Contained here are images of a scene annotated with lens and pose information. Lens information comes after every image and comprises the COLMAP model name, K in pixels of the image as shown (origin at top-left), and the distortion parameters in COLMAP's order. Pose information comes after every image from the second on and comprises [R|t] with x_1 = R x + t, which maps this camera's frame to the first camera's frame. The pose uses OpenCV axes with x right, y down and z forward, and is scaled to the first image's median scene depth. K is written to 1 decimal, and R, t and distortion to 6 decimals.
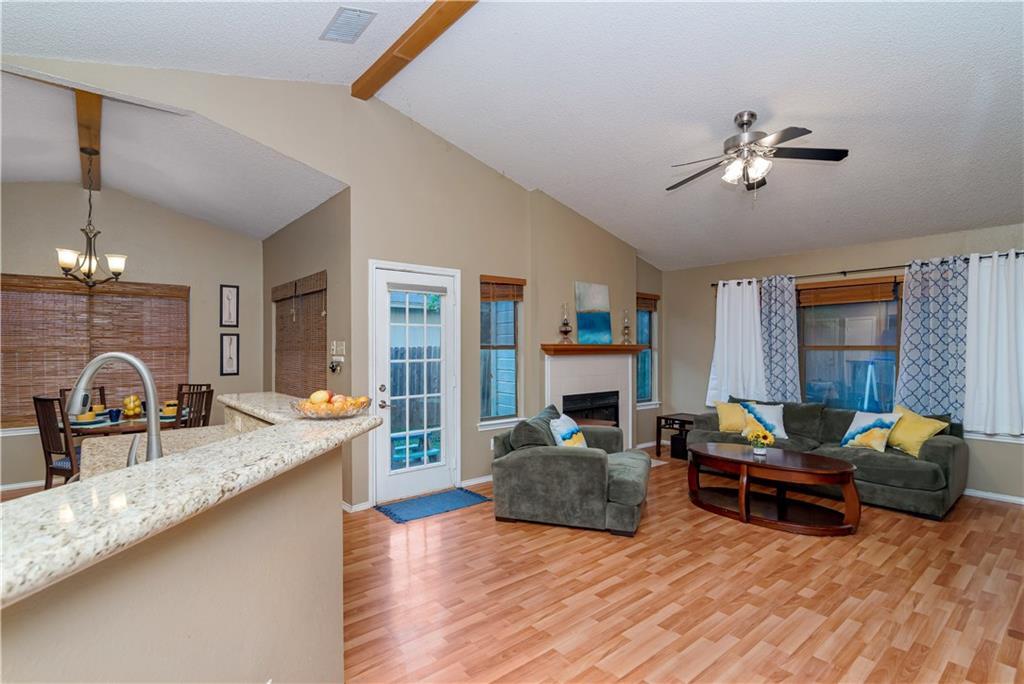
lens RADIAL K [[494.8, 0, 504.5], [0, 494.8, 363.4], [0, 0, 1]] dist [0.004038, -0.003948]
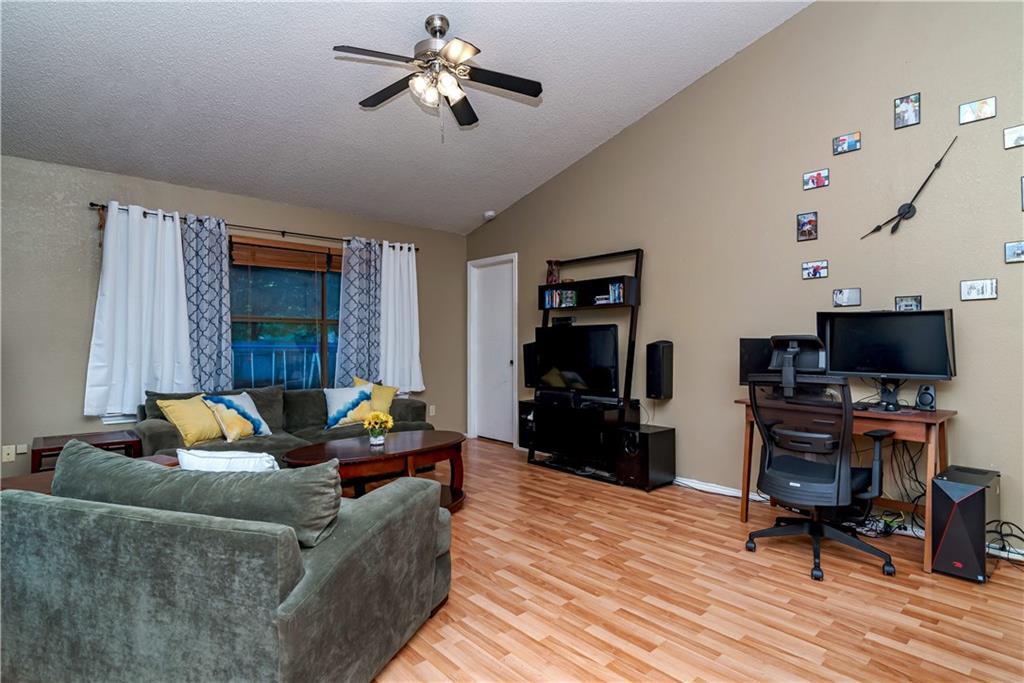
lens RADIAL K [[542.6, 0, 525.3], [0, 542.6, 342.1], [0, 0, 1]] dist [-0.010125, -0.003218]
pose [[-0.070463, 0.002246, 0.997512, -0.336676], [0.032858, 0.999460, 0.000070, 0.025248], [-0.996973, 0.032782, -0.070499, 0.751675]]
